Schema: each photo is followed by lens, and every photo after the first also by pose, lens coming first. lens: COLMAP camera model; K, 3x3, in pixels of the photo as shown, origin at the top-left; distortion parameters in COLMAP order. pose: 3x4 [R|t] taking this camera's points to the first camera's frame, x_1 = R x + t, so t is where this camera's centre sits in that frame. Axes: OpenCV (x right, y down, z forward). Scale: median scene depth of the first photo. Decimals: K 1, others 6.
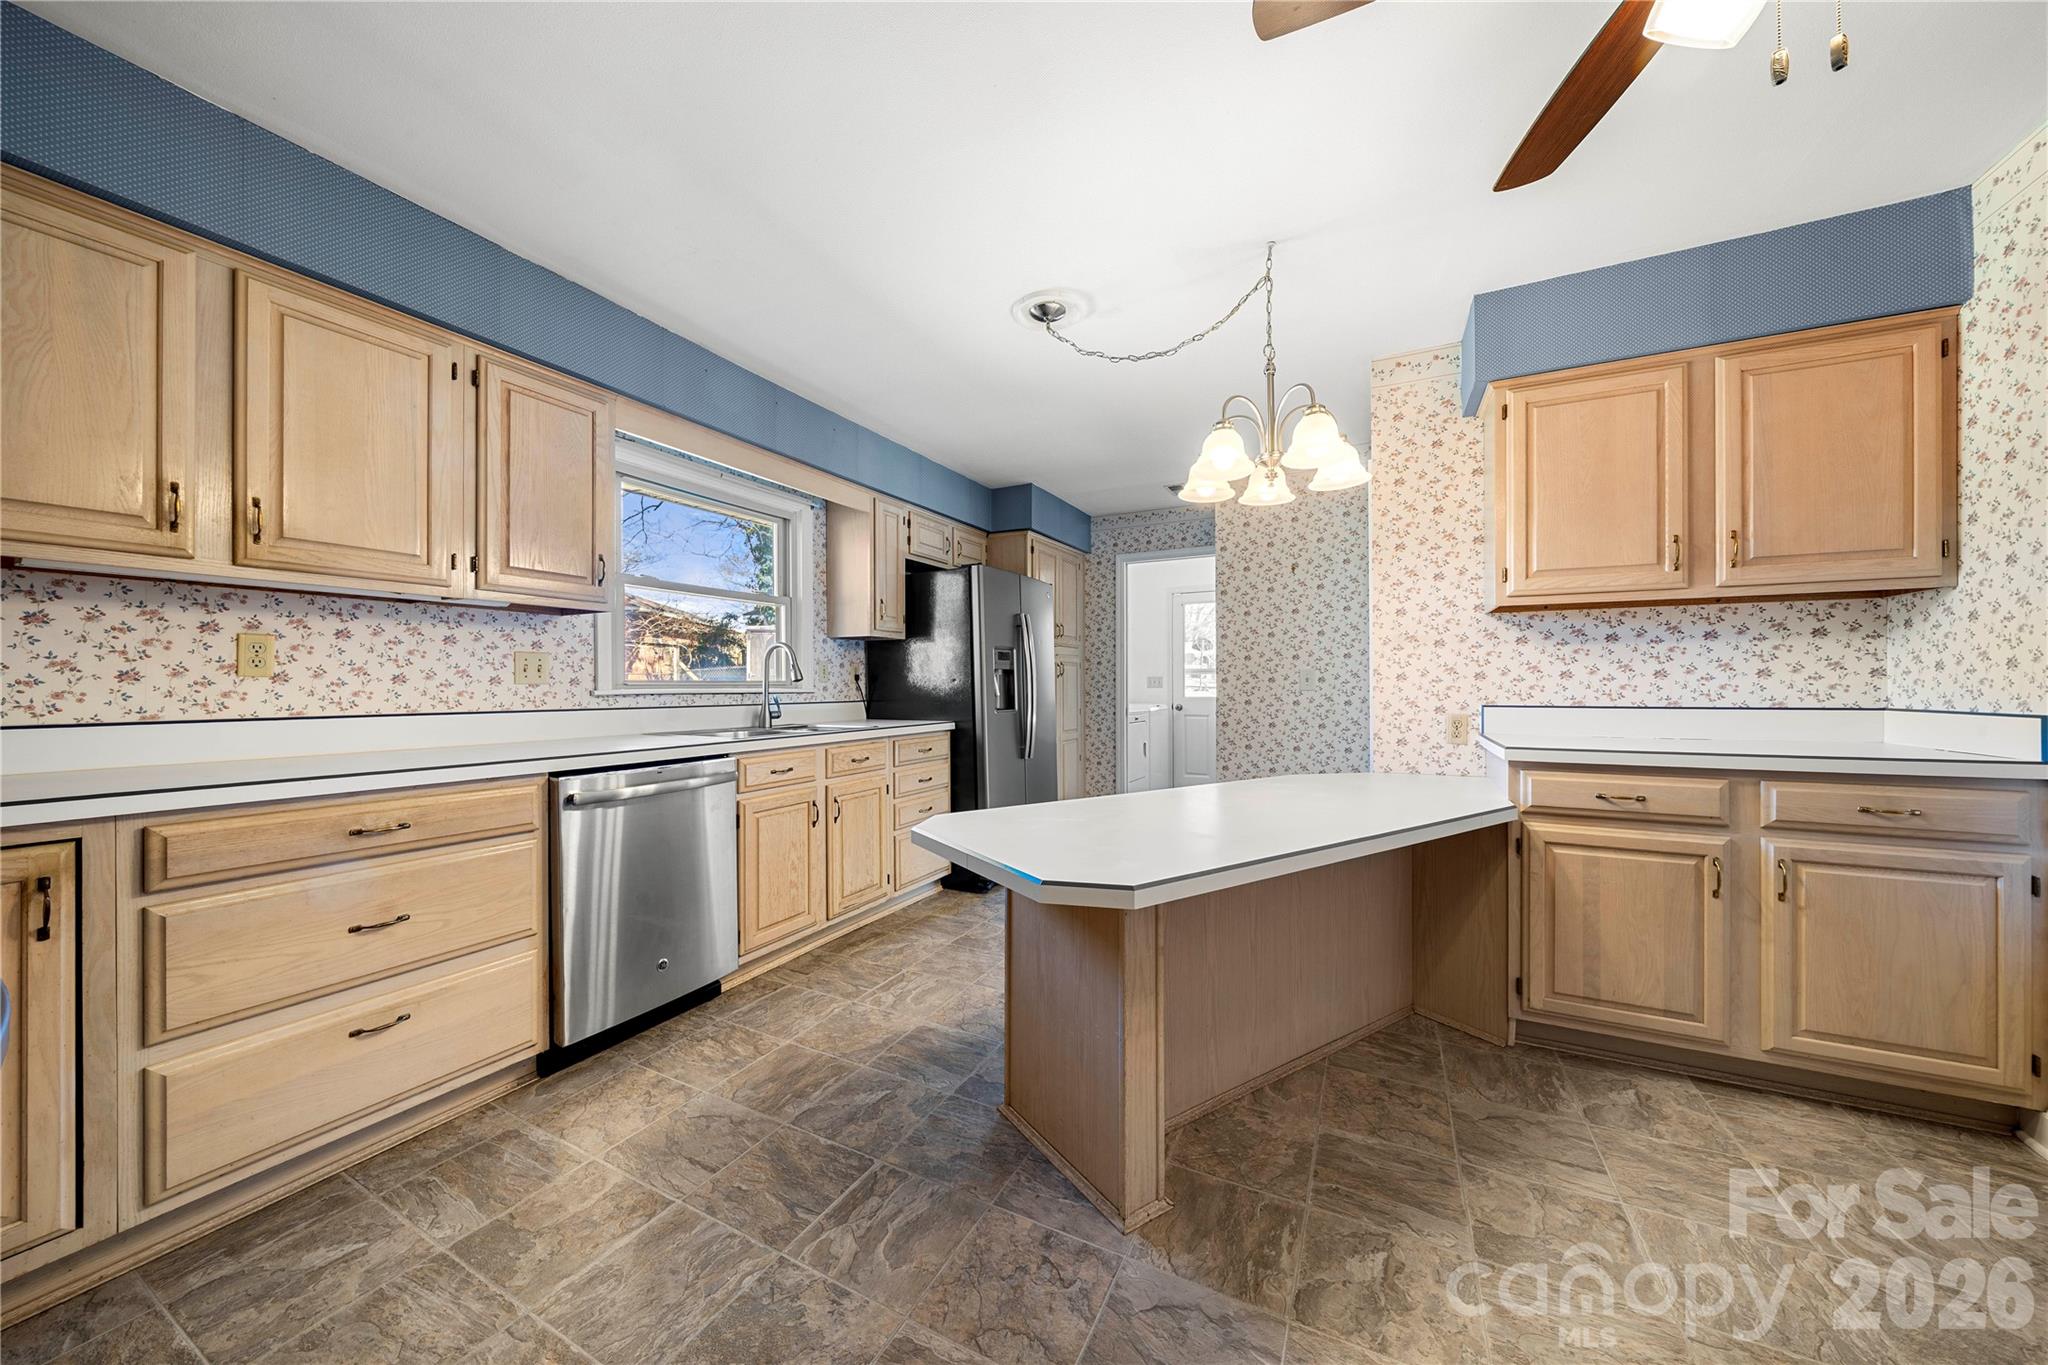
lens RADIAL K [[712.3, 0, 1035.6], [0, 712.3, 684.9], [0, 0, 1]] dist [-0.008450, 0.000938]
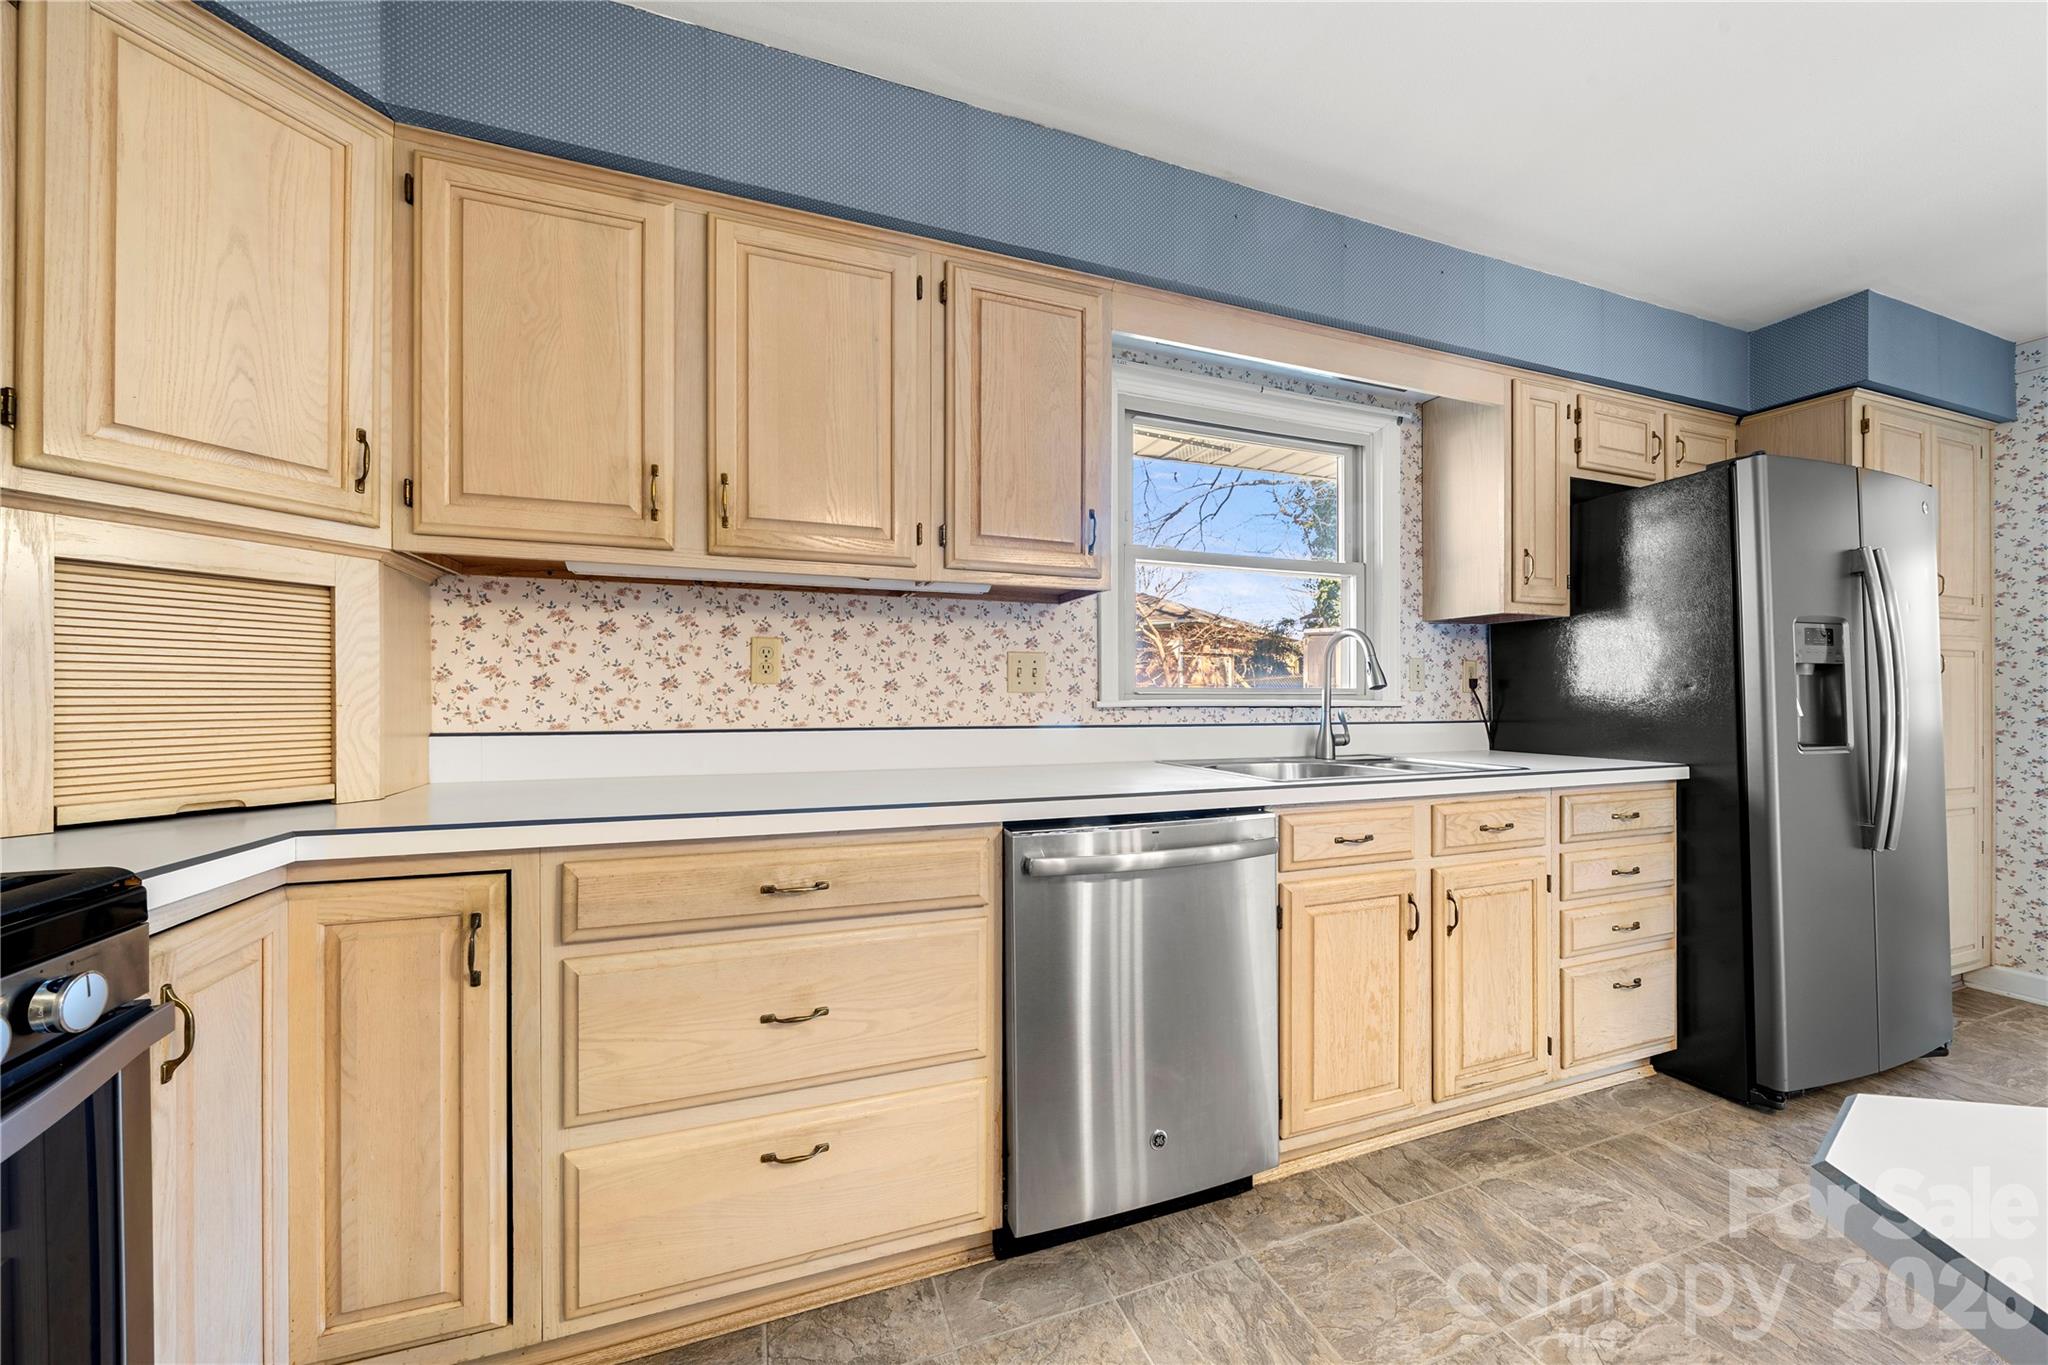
lens RADIAL K [[758.5, 0, 1015.2], [0, 758.5, 697.2], [0, 0, 1]] dist [-0.002973, -0.001435]
pose [[0.730403, 0.002754, -0.683011, -0.170184], [-0.002441, 0.999996, 0.001421, 0.003151], [0.683012, 0.000629, 0.730407, 0.445533]]
